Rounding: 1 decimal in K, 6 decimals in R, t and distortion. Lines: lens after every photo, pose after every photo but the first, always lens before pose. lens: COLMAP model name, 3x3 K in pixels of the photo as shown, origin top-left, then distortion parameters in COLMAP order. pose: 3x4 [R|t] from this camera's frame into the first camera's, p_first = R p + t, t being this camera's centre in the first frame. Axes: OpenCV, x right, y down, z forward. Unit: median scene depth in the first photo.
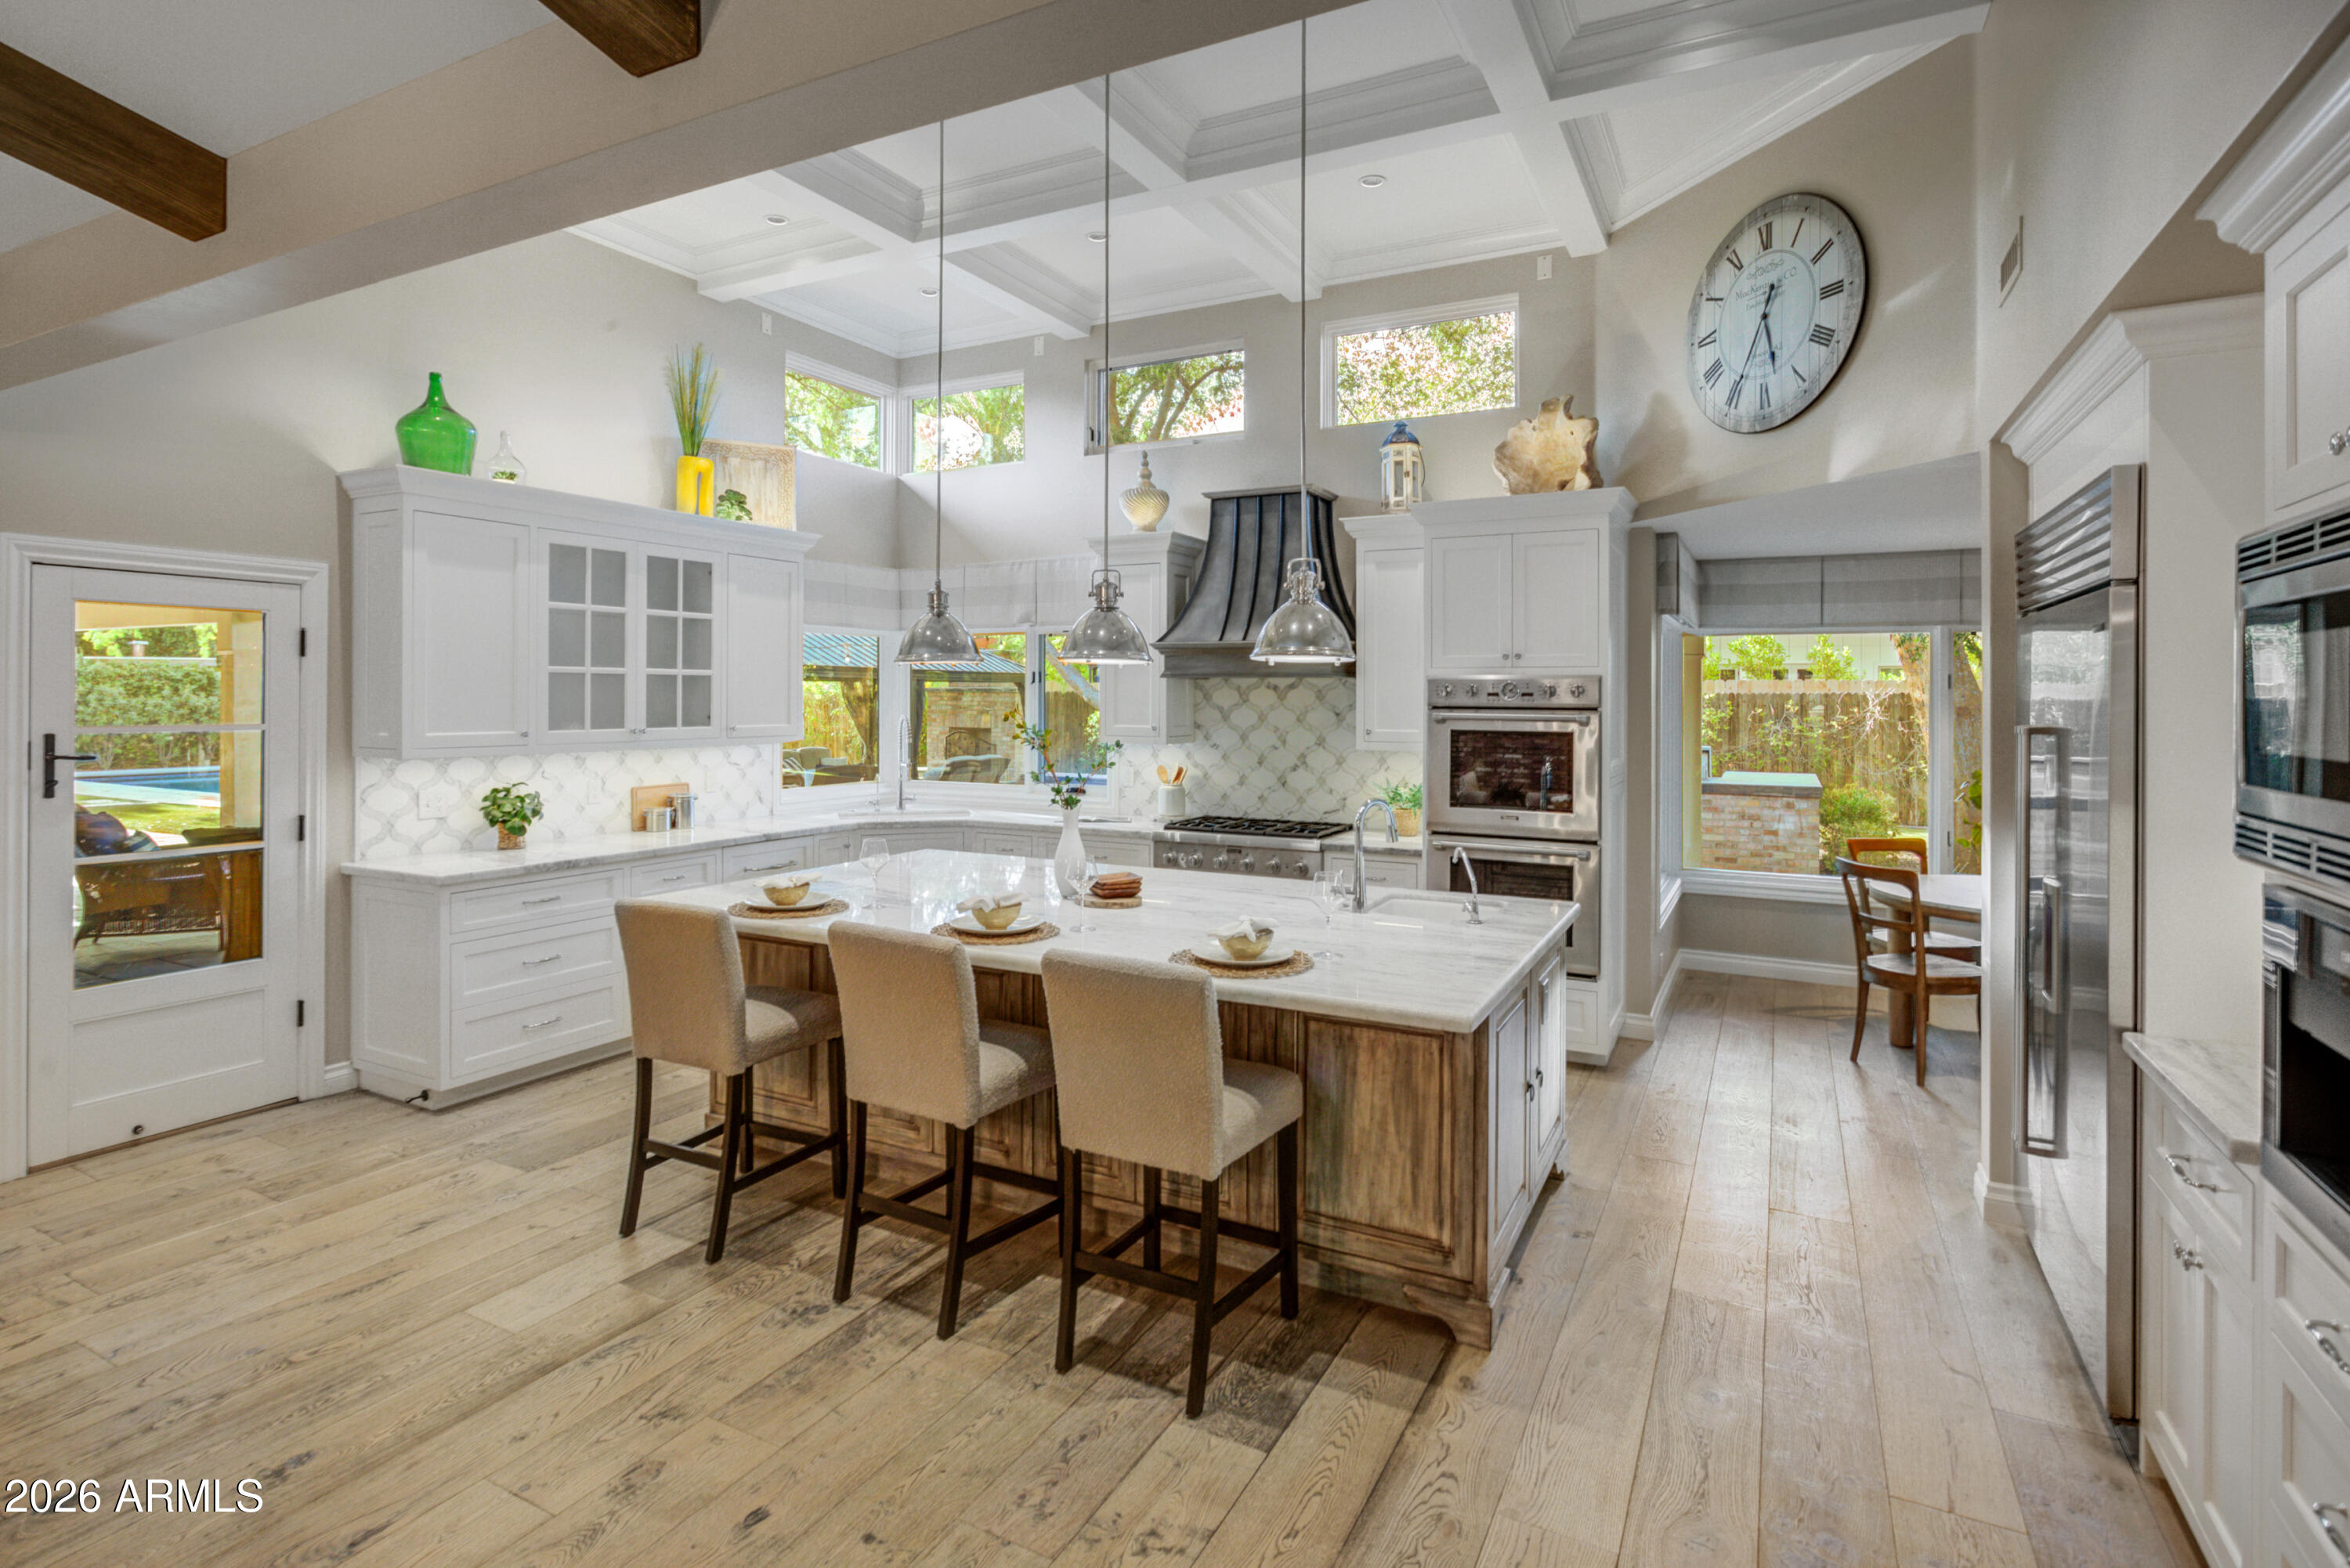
lens RADIAL K [[1192.4, 0, 1144.5], [0, 1192.4, 695.7], [0, 0, 1]] dist [-0.012490, 0.000181]
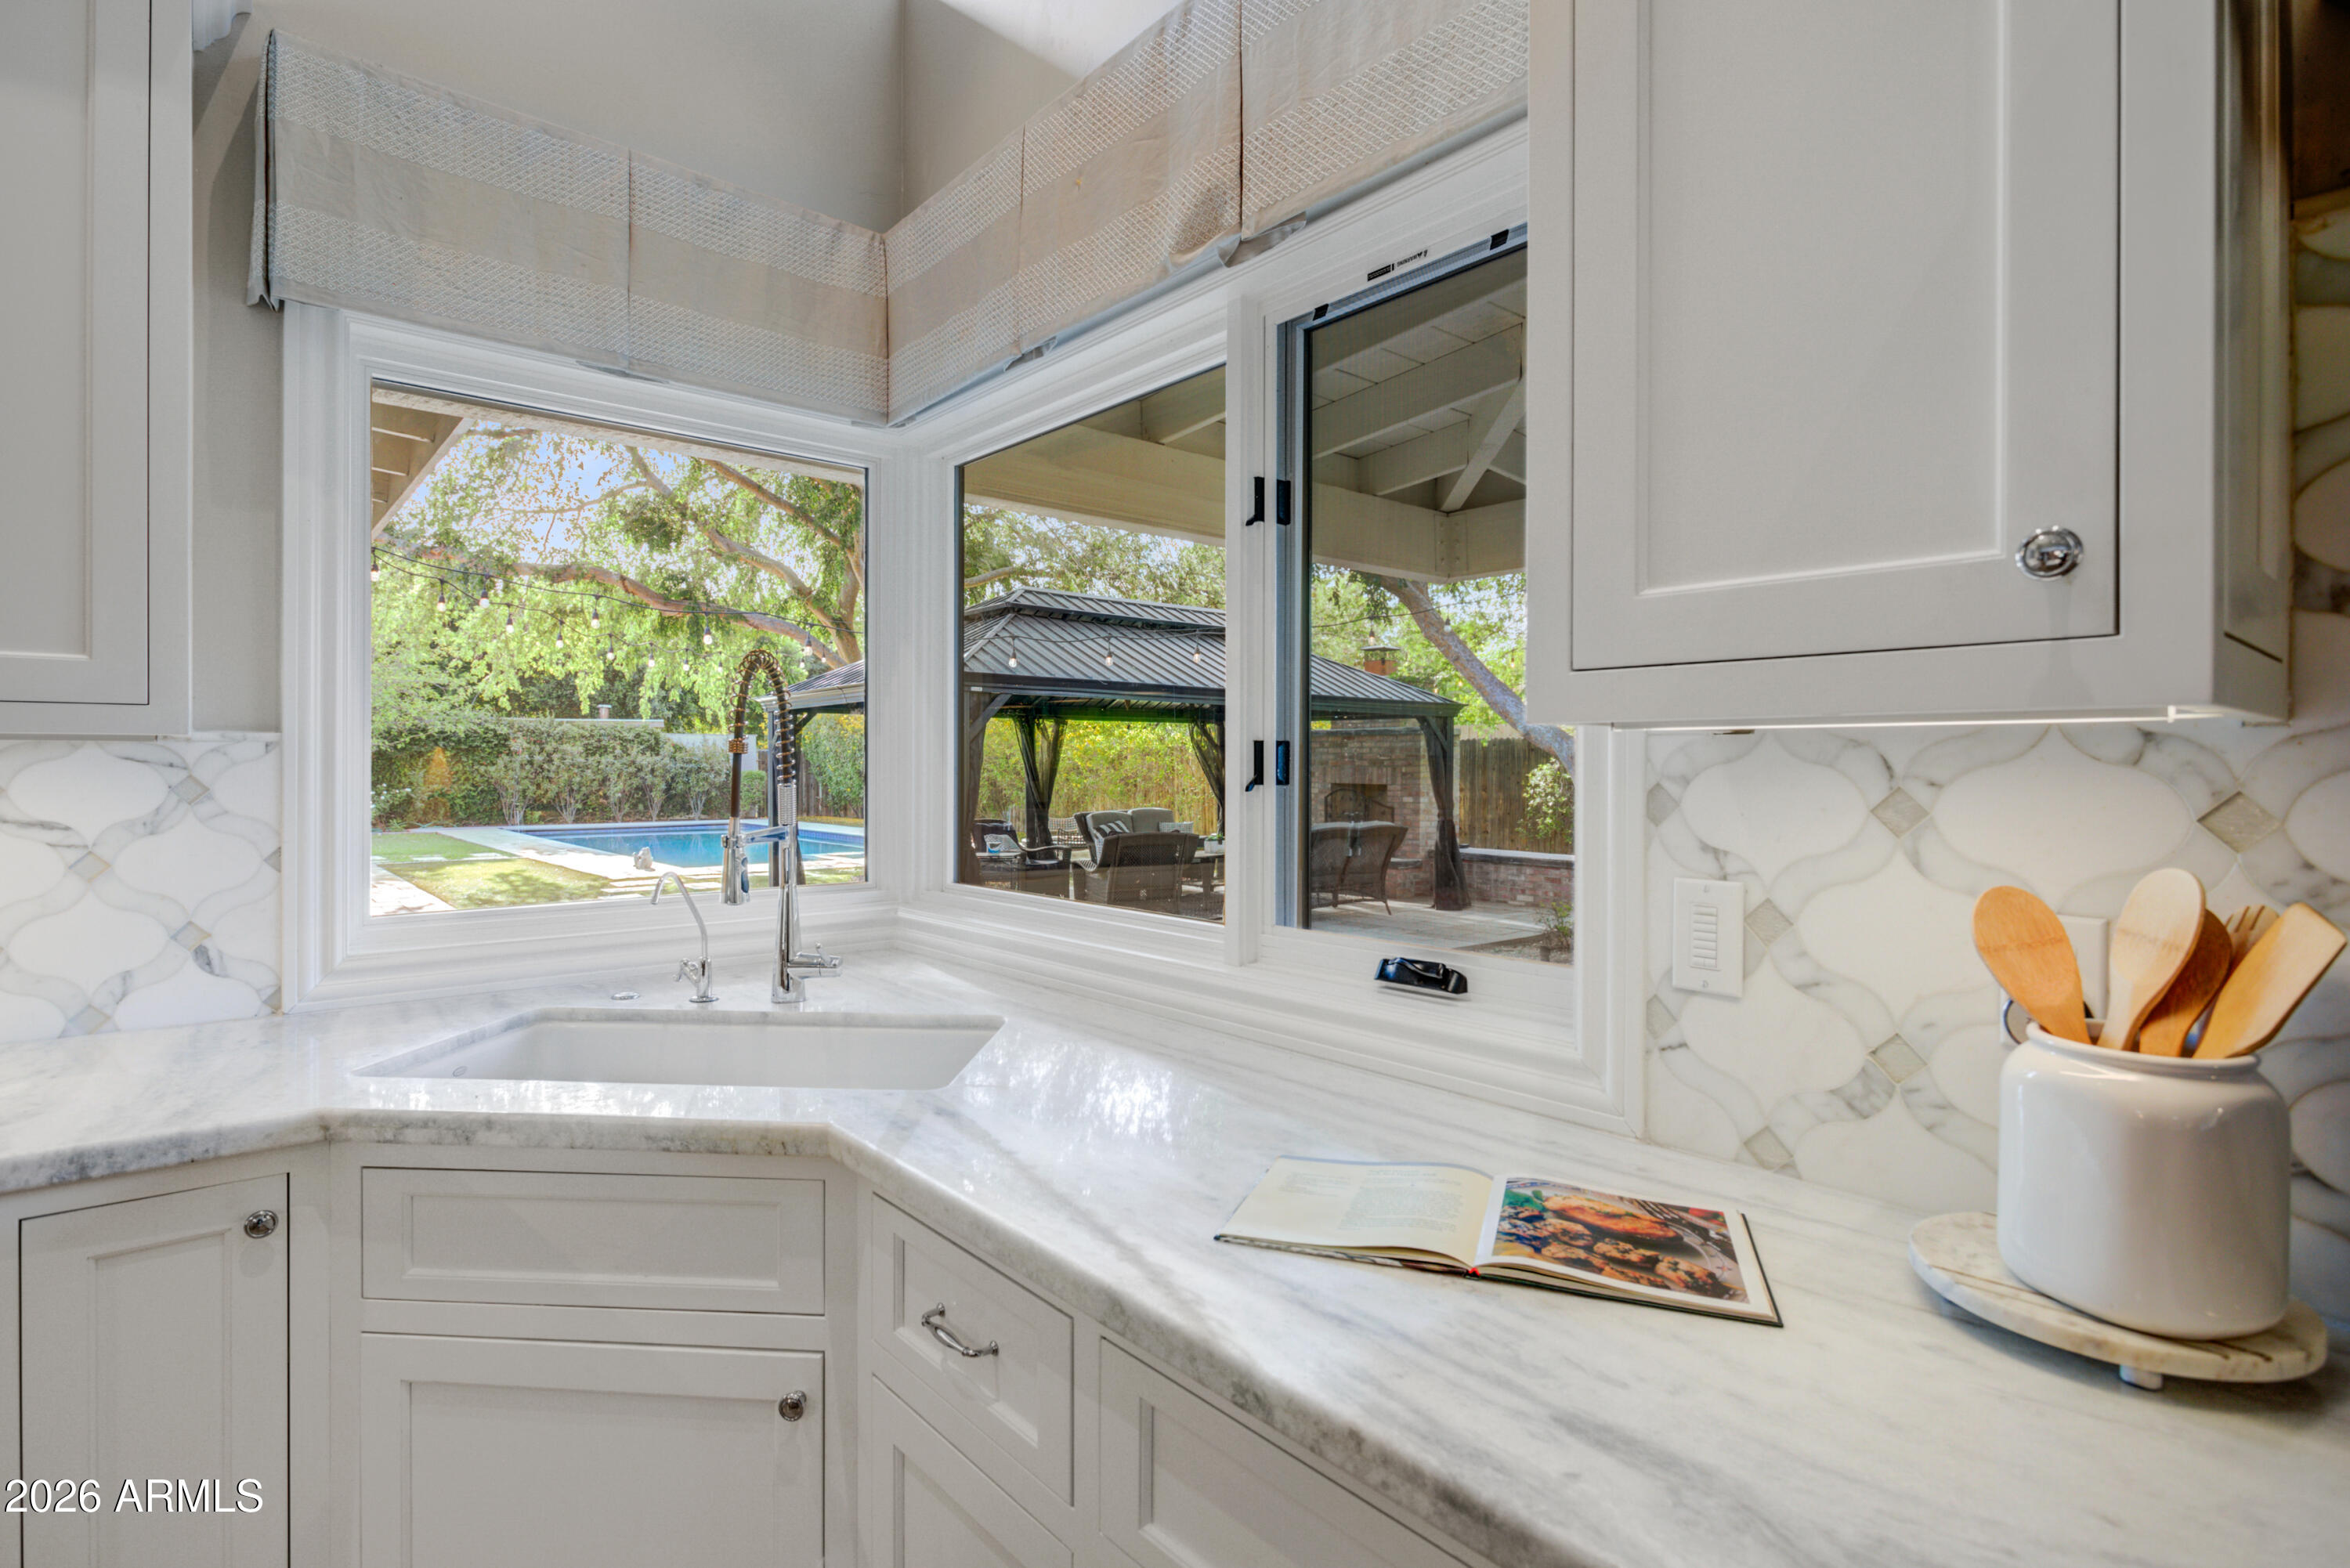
lens RADIAL K [[1134.1, 0, 1165.7], [0, 1134.1, 768.5], [0, 0, 1]] dist [-0.008365, 0.000753]
pose [[0.934778, -0.001203, -0.355231, -0.035983], [0.001631, 0.999998, 0.000908, 0.054775], [0.355229, -0.001428, 0.934778, 1.036790]]
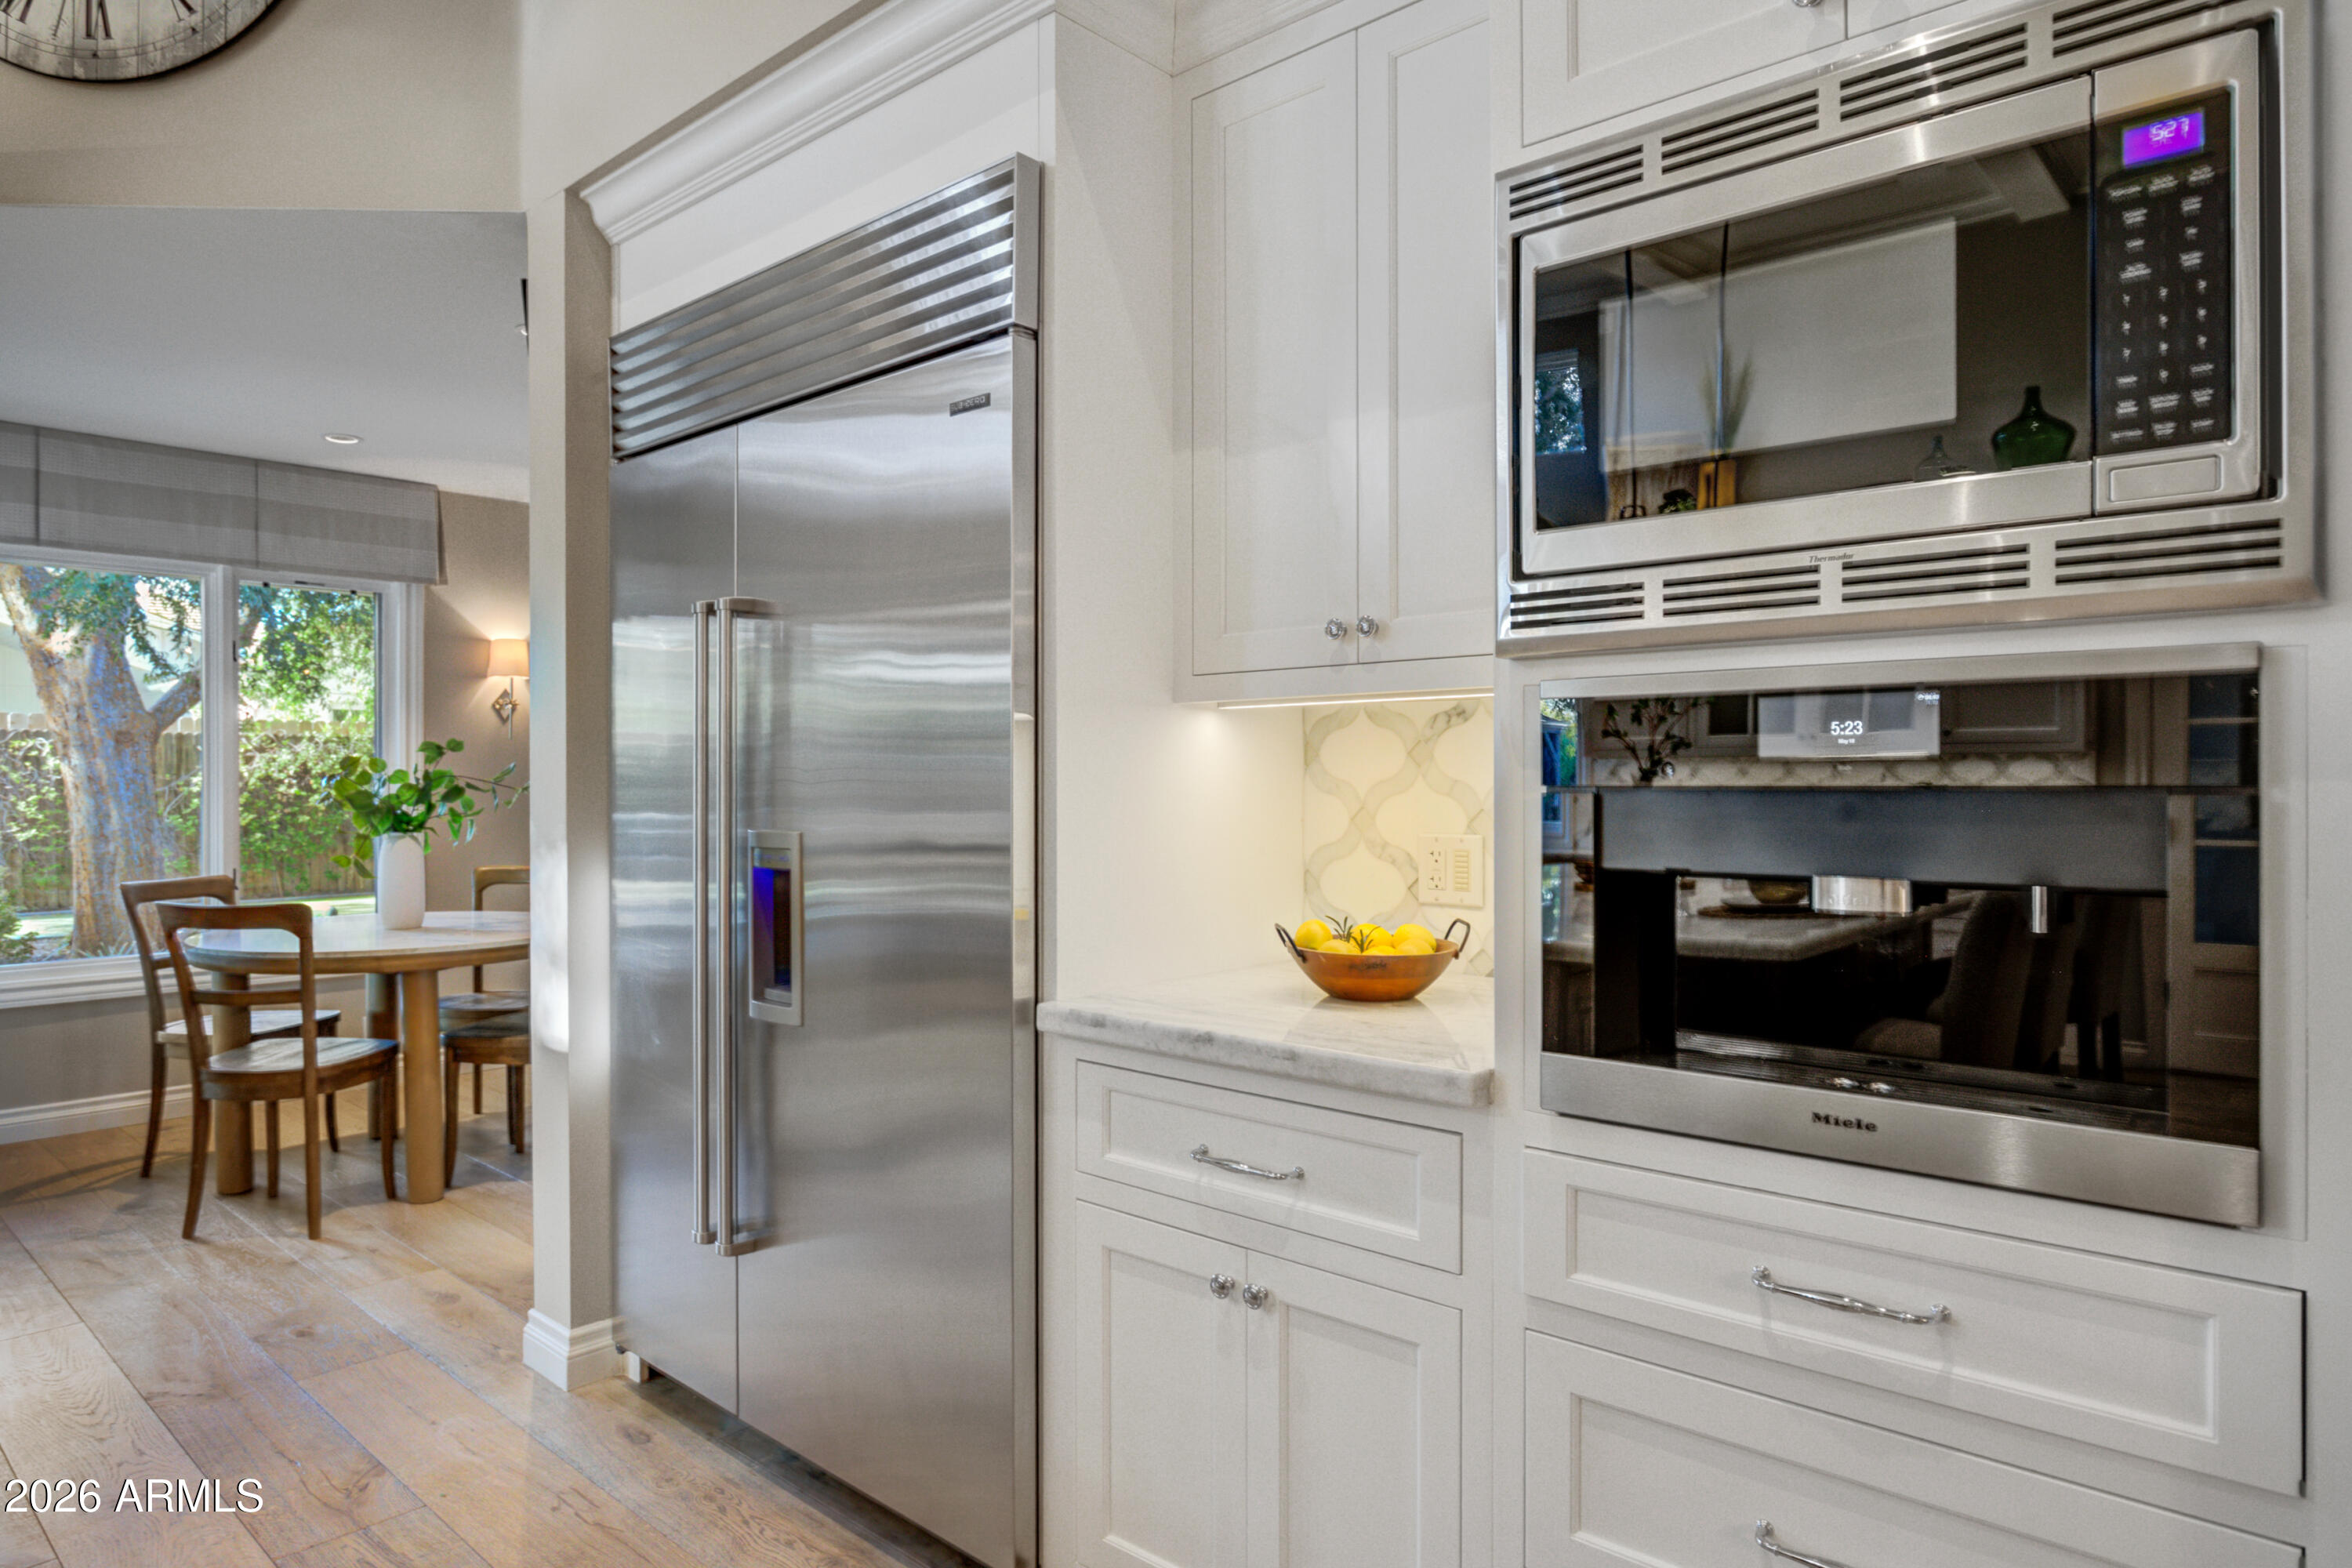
lens RADIAL K [[1370.1, 0, 1176.0], [0, 1370.1, 784.0], [0, 0, 1]] dist [-0.023096, 0.000472]
pose [[0.225572, -0.006929, 0.974202, 0.044669], [0.001651, 0.999976, 0.006730, 0.071942], [-0.974225, 0.000090, 0.225578, 0.348171]]
